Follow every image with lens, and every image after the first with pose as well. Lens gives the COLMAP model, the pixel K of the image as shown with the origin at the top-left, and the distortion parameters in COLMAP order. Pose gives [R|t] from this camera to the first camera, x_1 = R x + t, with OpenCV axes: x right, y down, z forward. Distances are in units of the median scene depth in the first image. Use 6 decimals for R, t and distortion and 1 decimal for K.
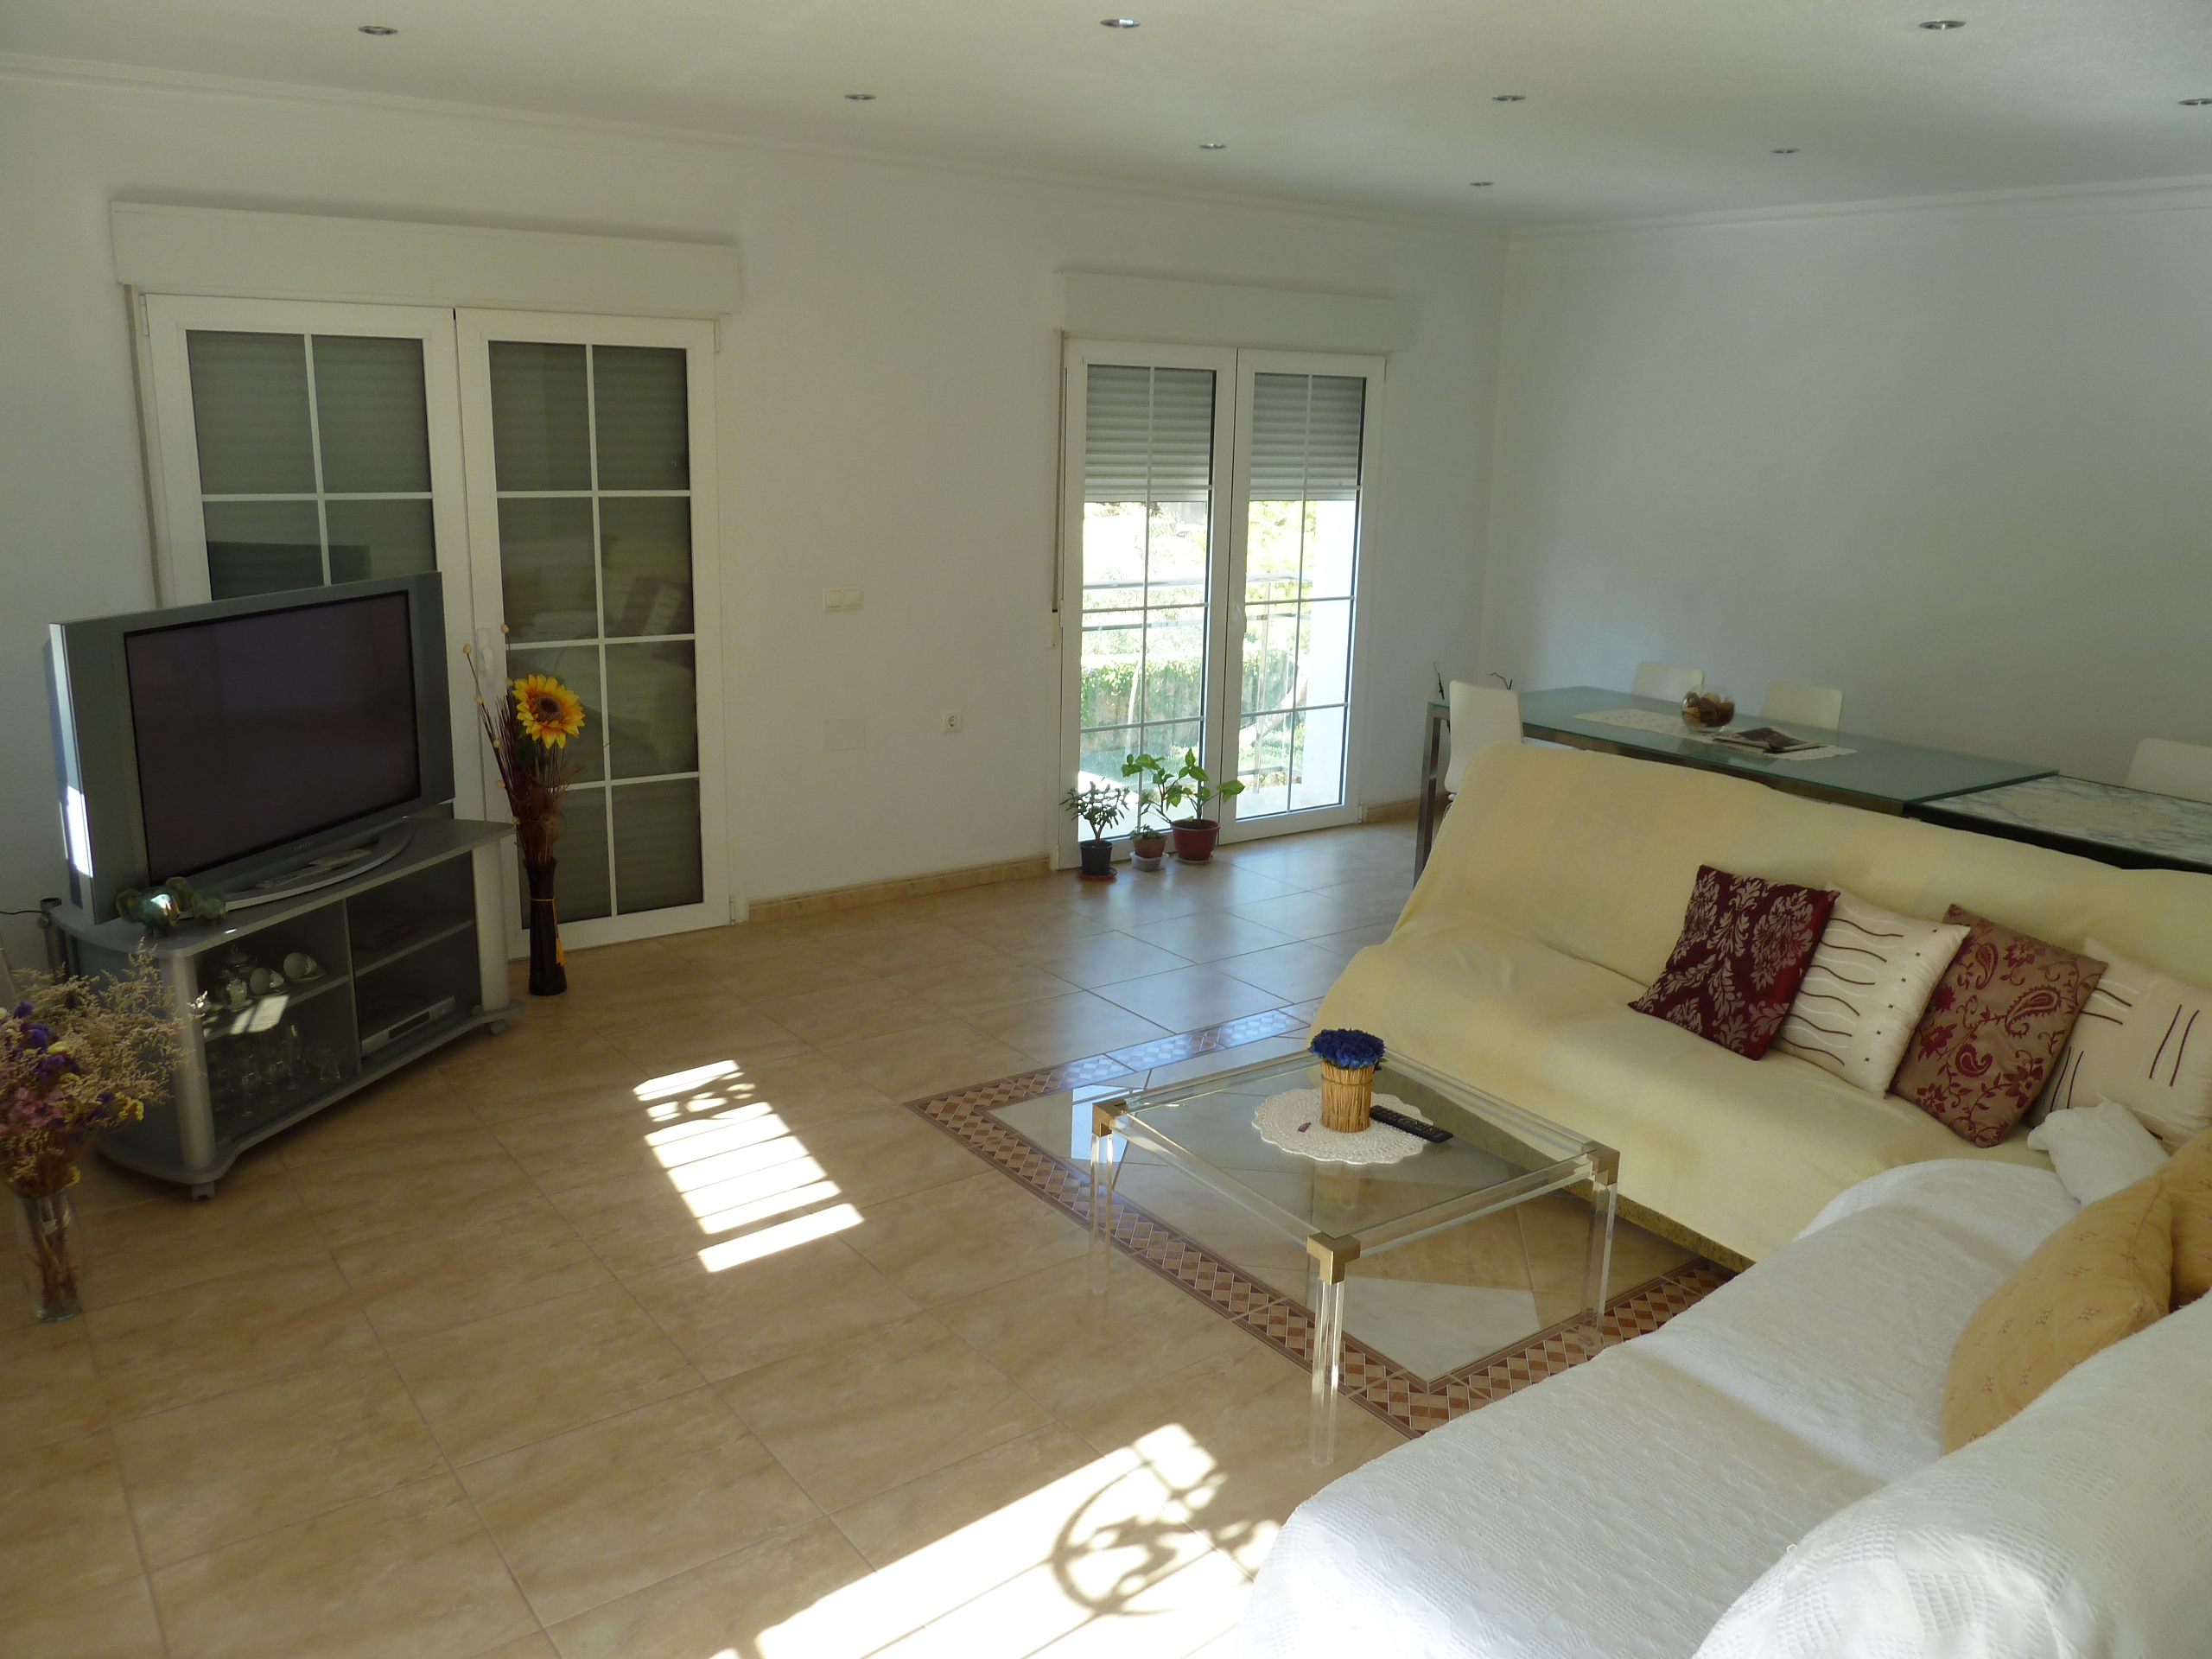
lens RADIAL K [[1648.6, 0, 1106.0], [0, 1648.6, 829.5], [0, 0, 1]] dist [-0.029894, 0.000249]
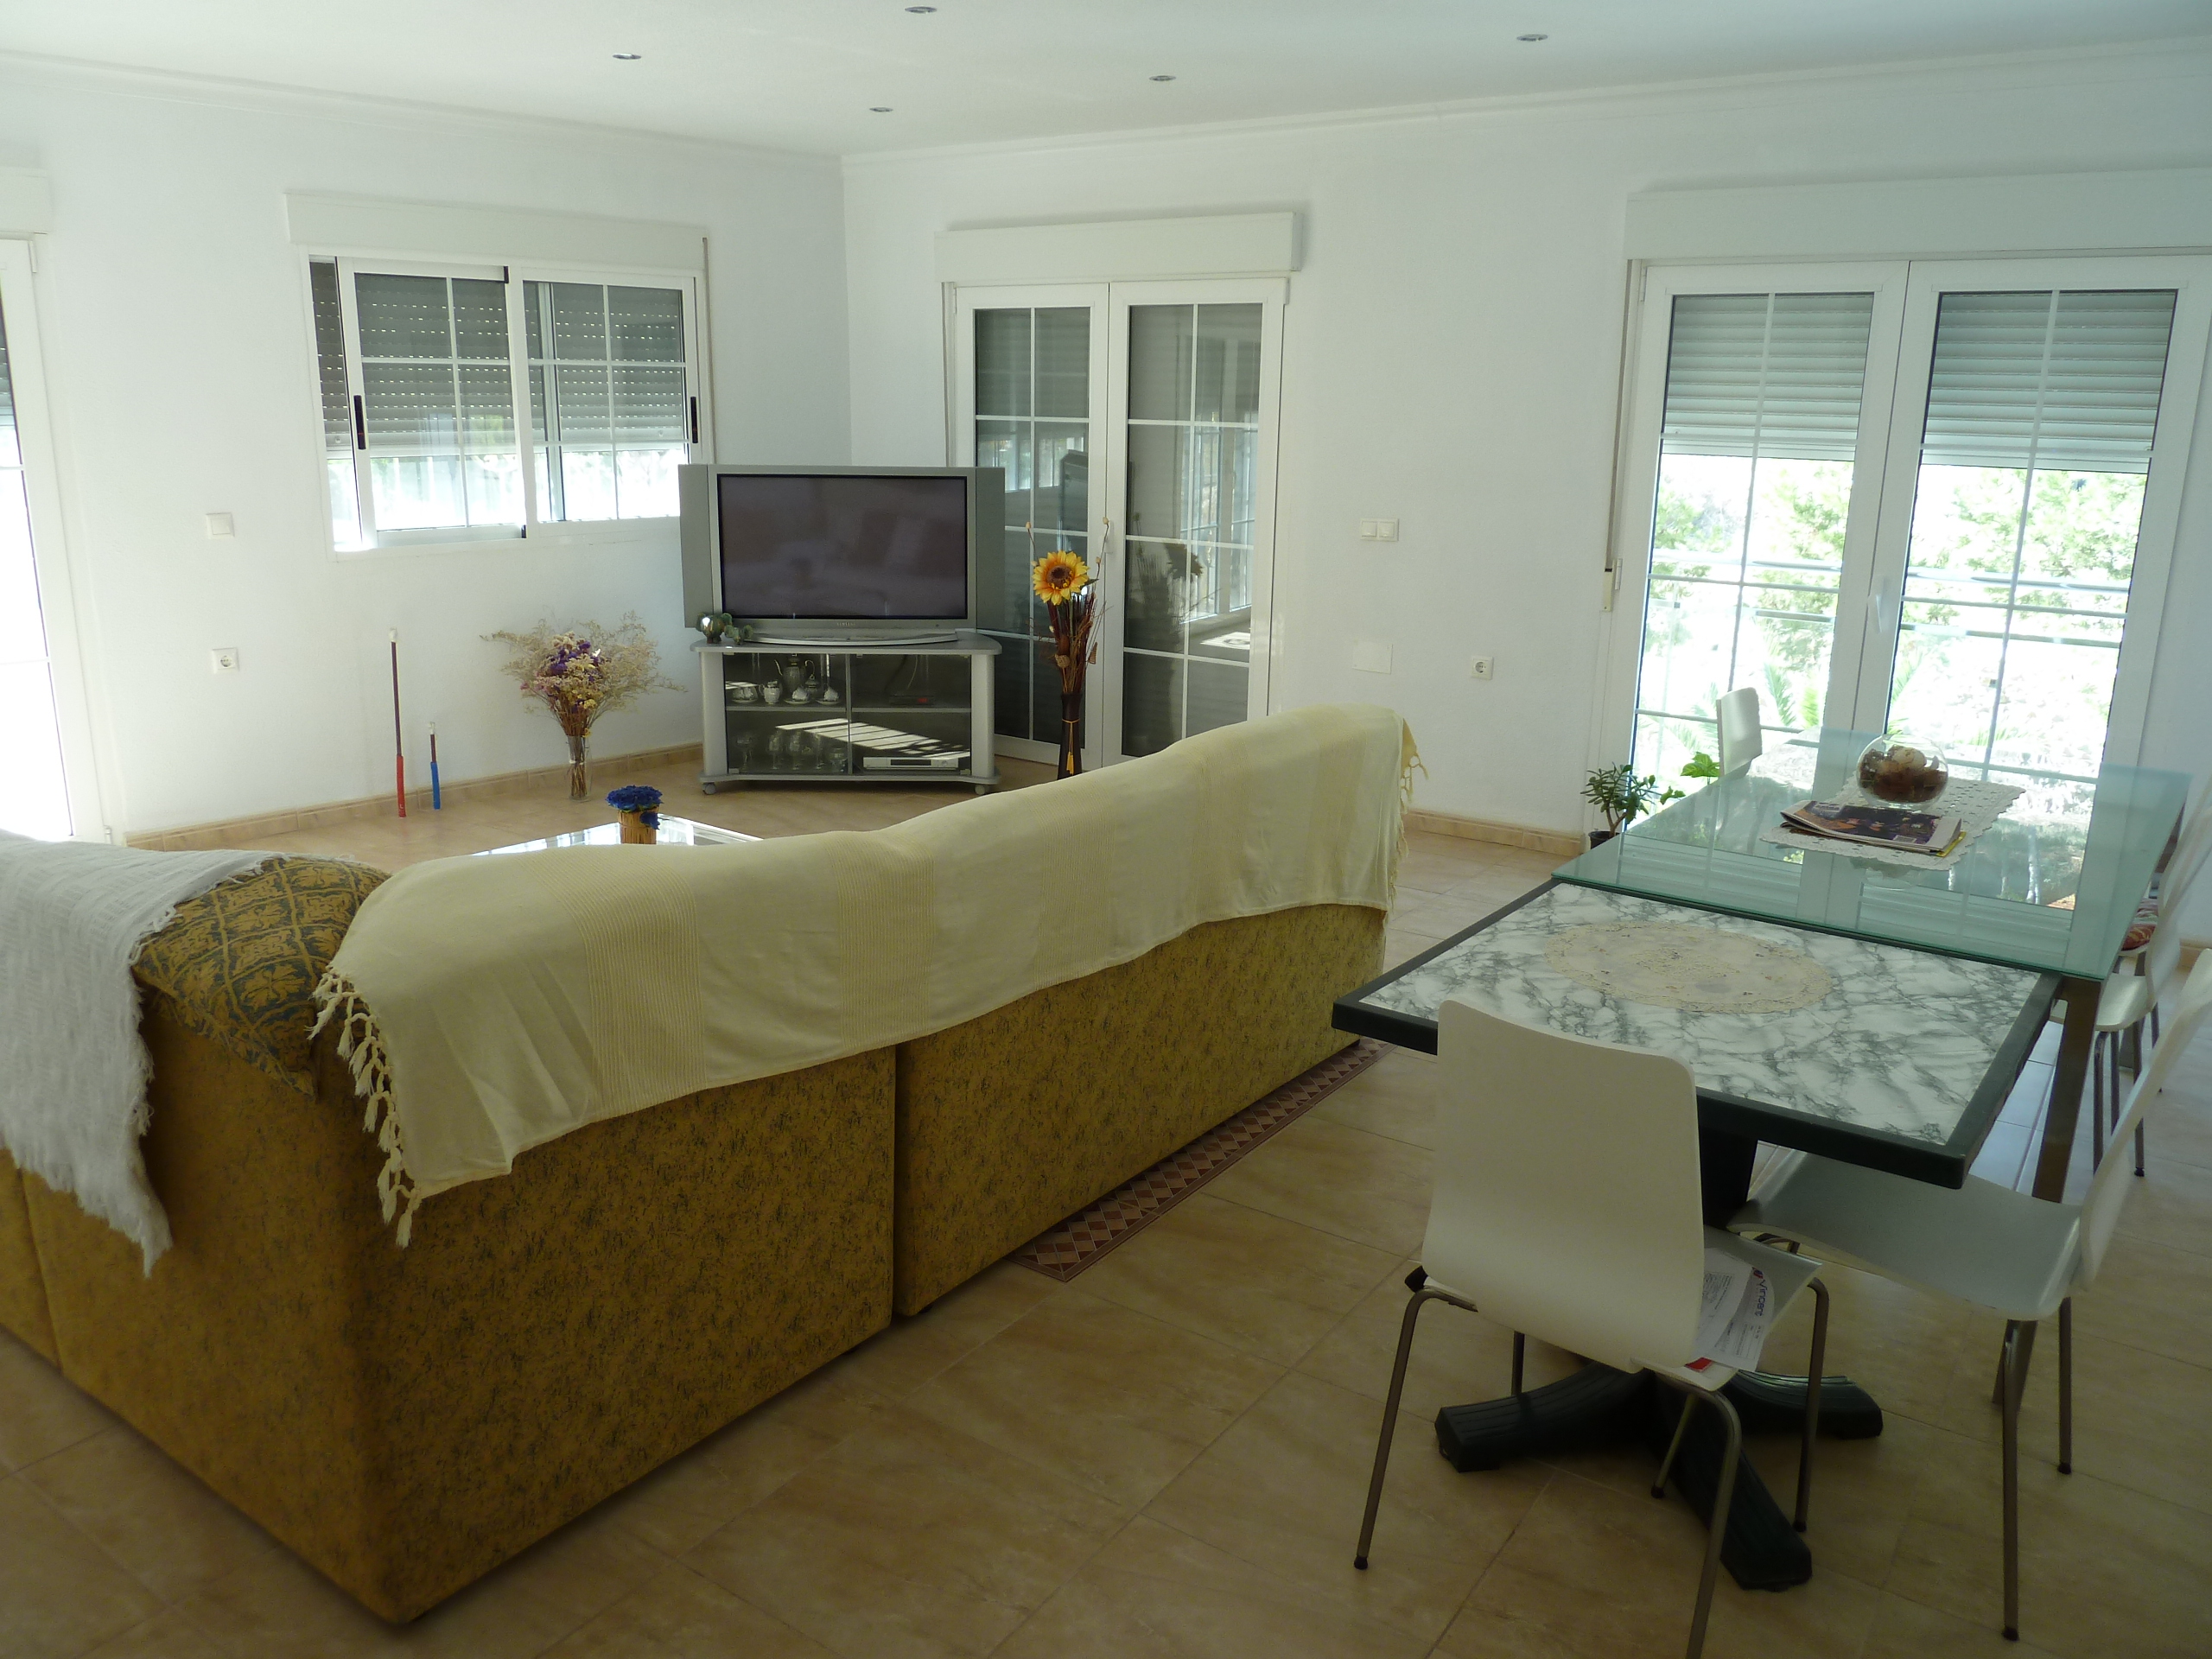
lens RADIAL K [[1648.6, 0, 1106.0], [0, 1648.6, 829.5], [0, 0, 1]] dist [-0.029894, 0.000249]
pose [[0.305841, 0.241224, -0.921017, 0.737467], [-0.225927, 0.958128, 0.175920, -0.090777], [0.924888, 0.154278, 0.347534, 0.439847]]
